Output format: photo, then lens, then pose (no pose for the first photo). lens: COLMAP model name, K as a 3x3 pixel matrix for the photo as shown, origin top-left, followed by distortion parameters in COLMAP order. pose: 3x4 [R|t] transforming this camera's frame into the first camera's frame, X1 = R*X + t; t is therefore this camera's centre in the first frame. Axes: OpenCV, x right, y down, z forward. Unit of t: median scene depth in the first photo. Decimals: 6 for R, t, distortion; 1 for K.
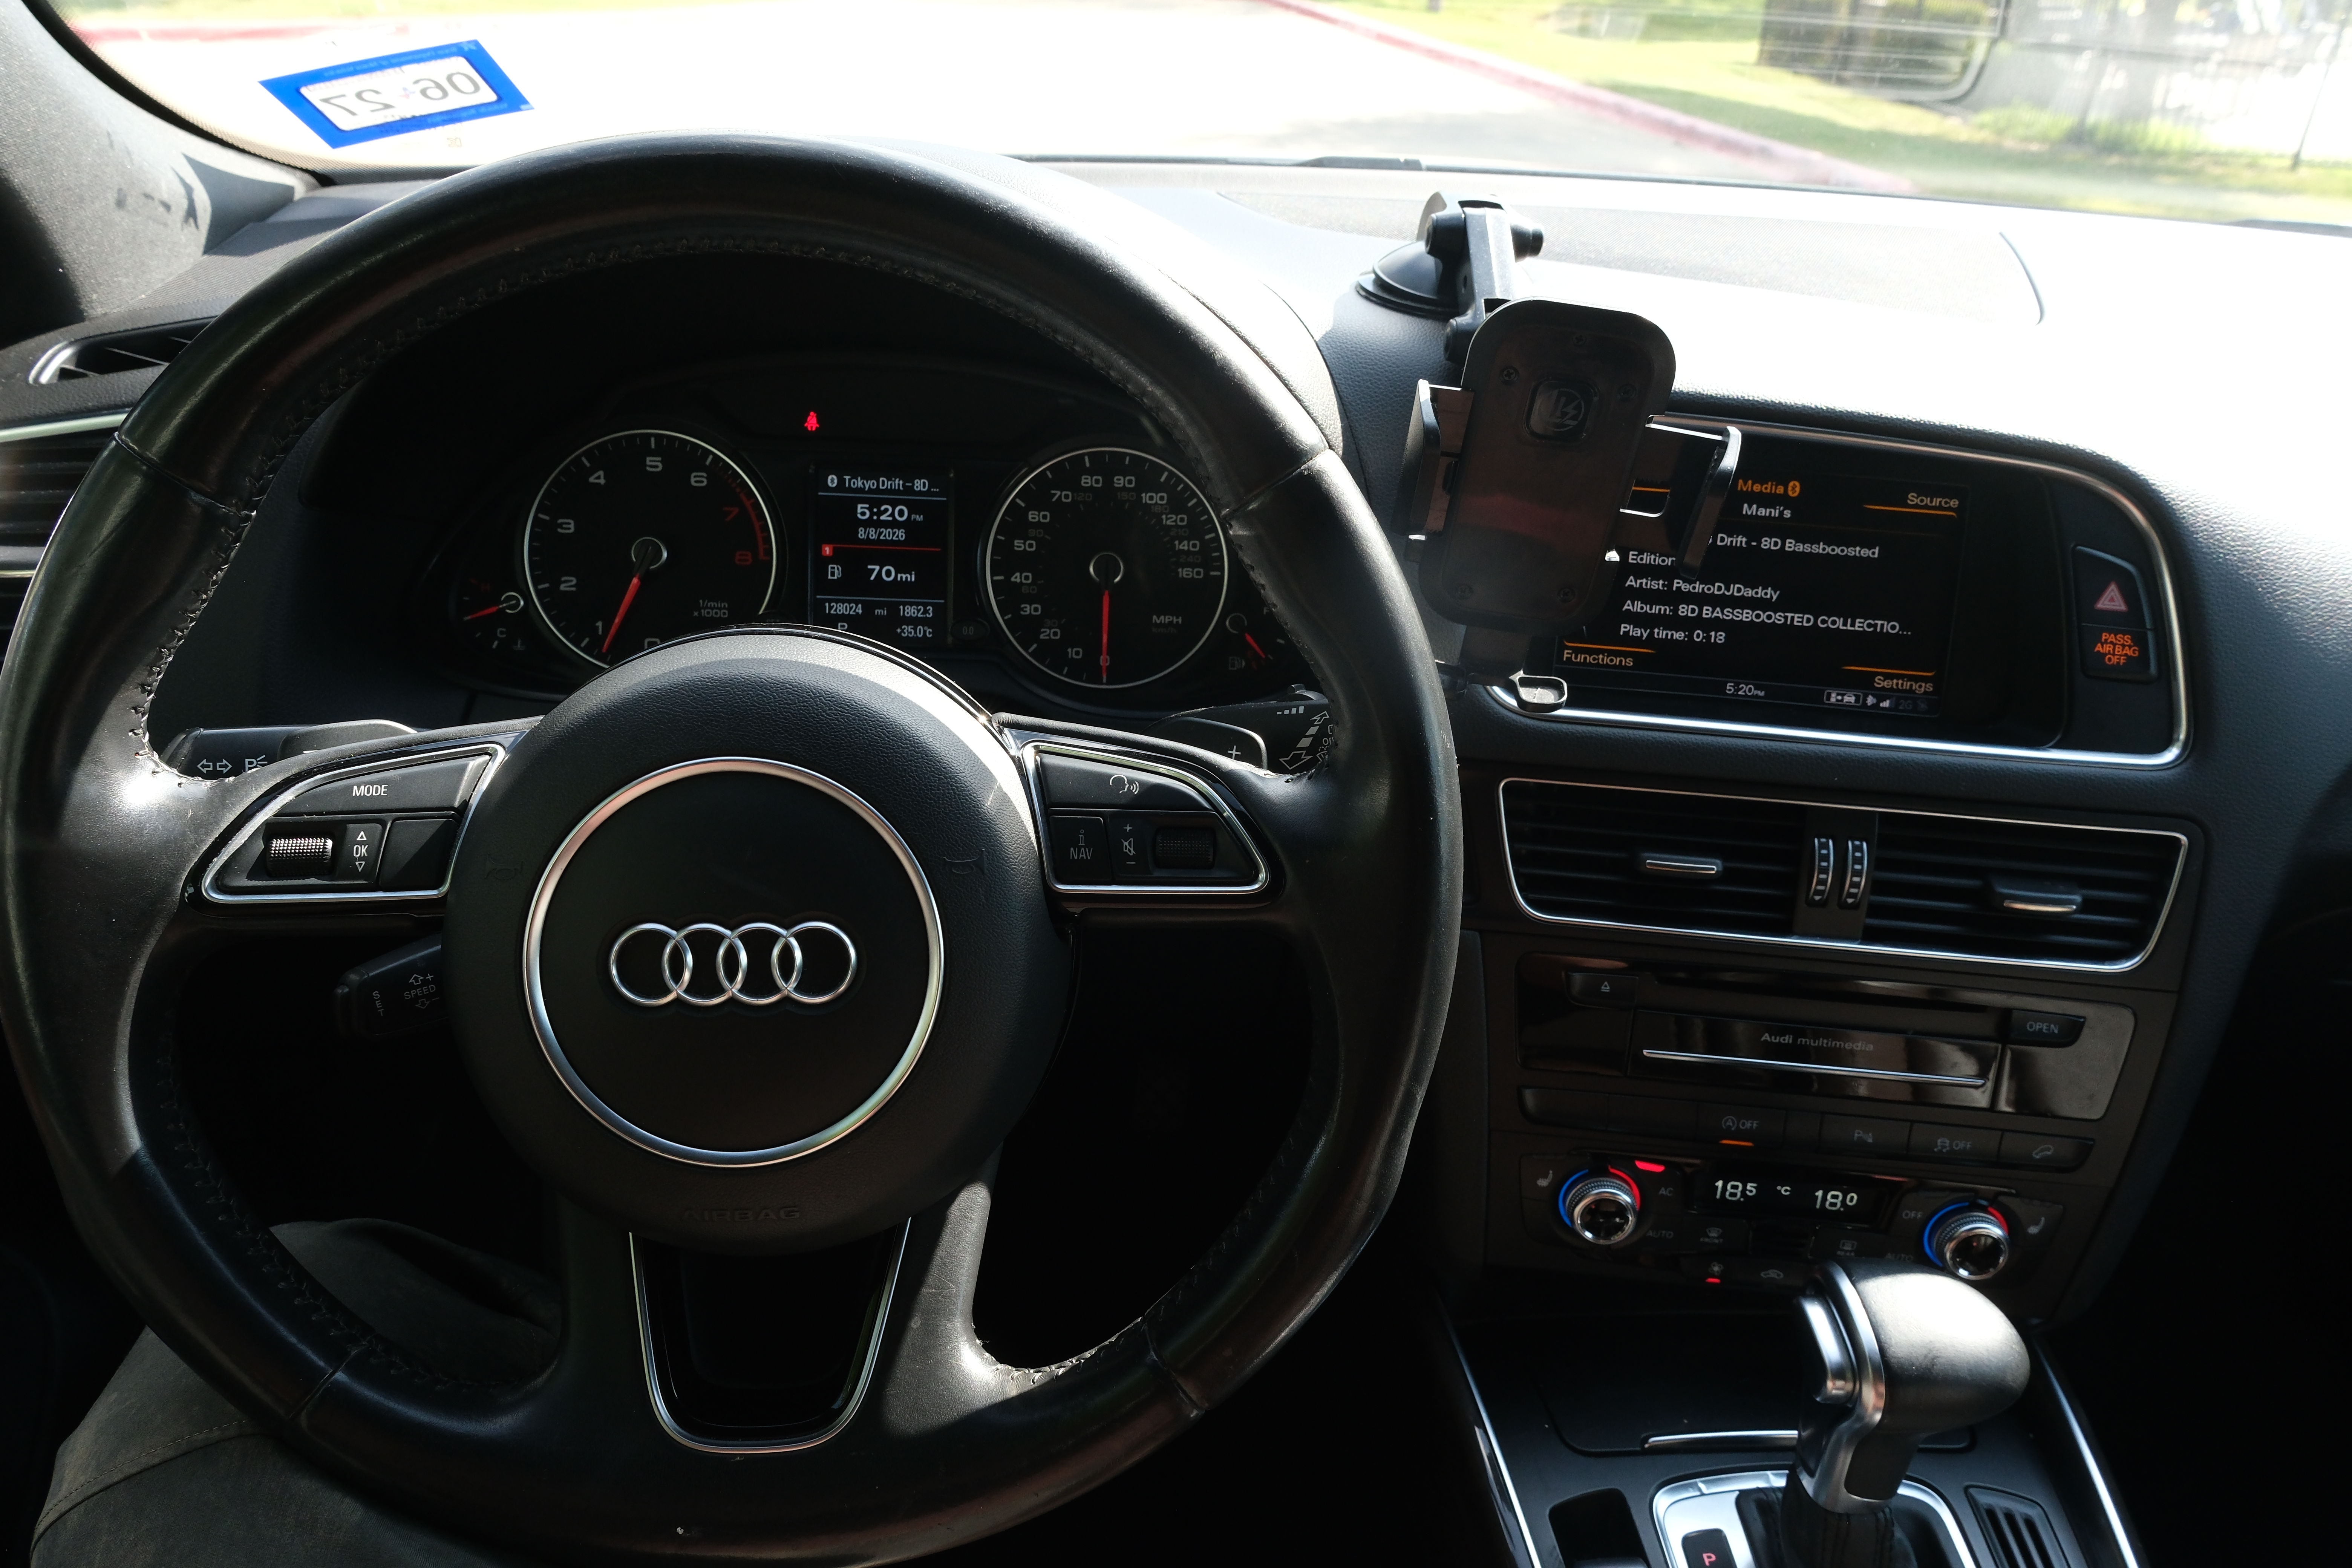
lens RADIAL K [[1612.2, 0, 1176.0], [0, 1612.2, 784.0], [0, 0, 1]] dist [0.000359, -0.023229]
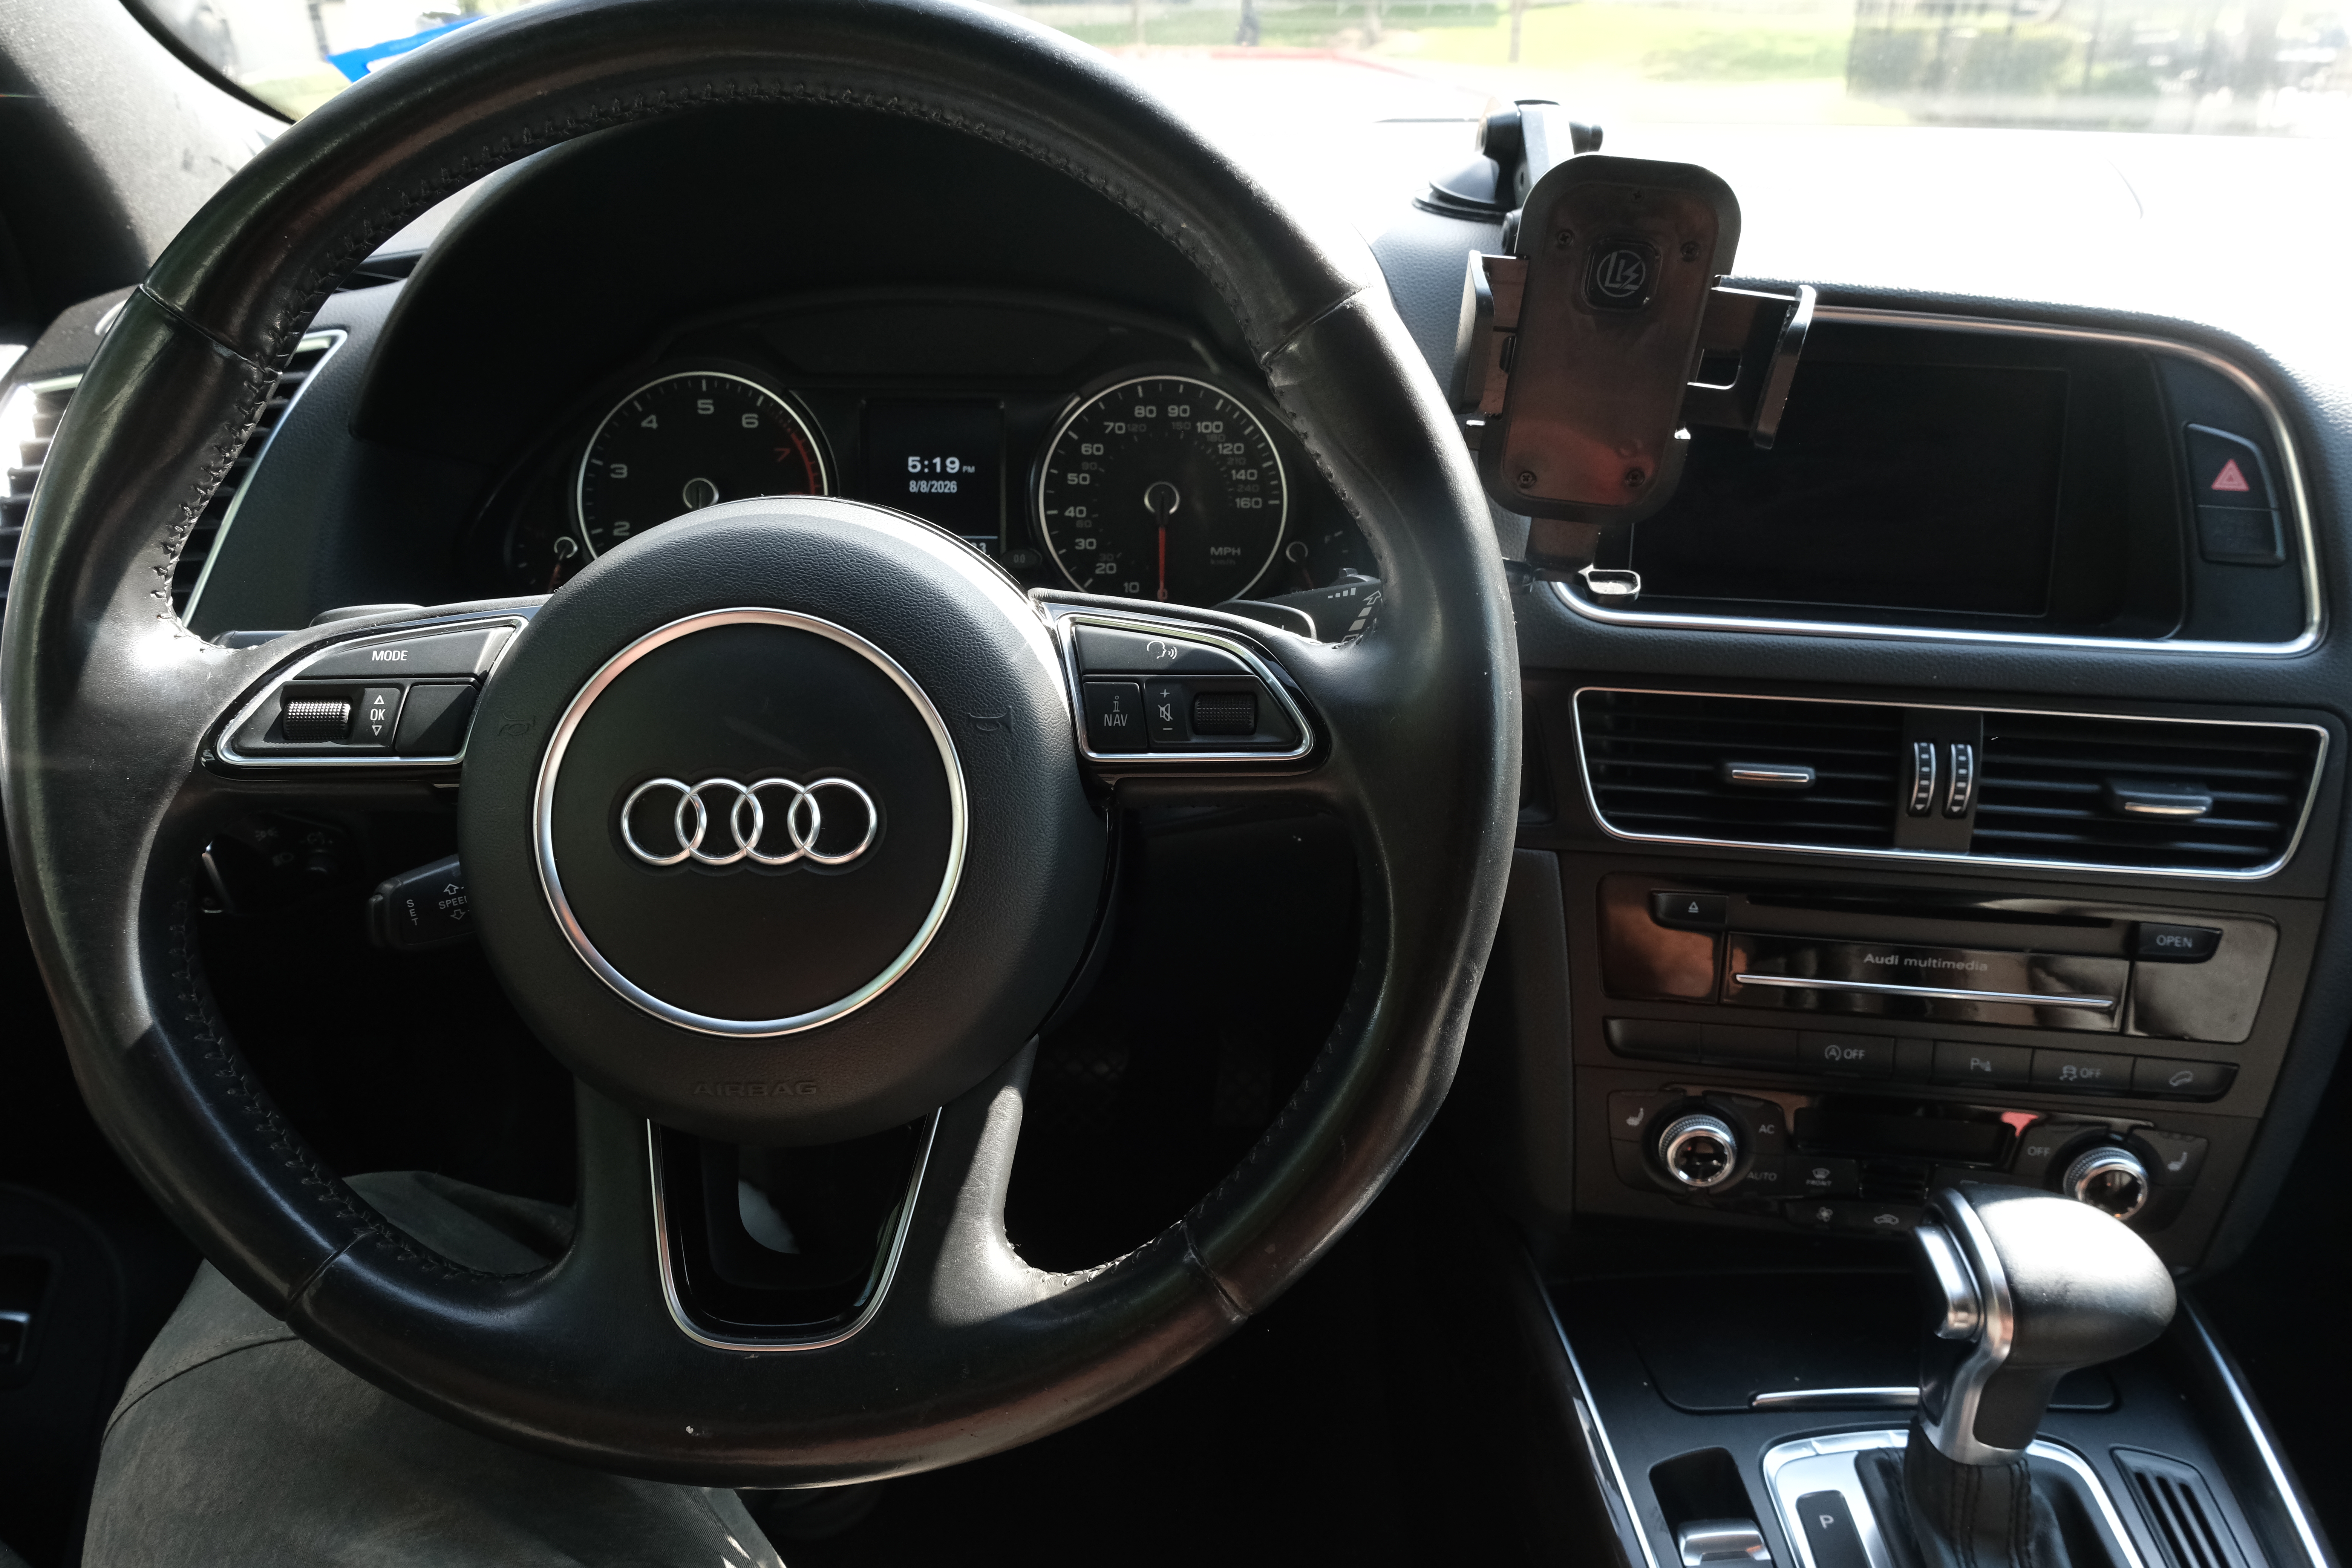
lens RADIAL K [[1609.3, 0, 1176.0], [0, 1609.3, 784.0], [0, 0, 1]] dist [-0.019221, 0.001128]
pose [[0.997810, -0.014351, -0.064564, 0.033203], [0.010501, 0.998168, -0.059589, 0.123481], [0.065301, 0.058781, 0.996133, 0.055187]]
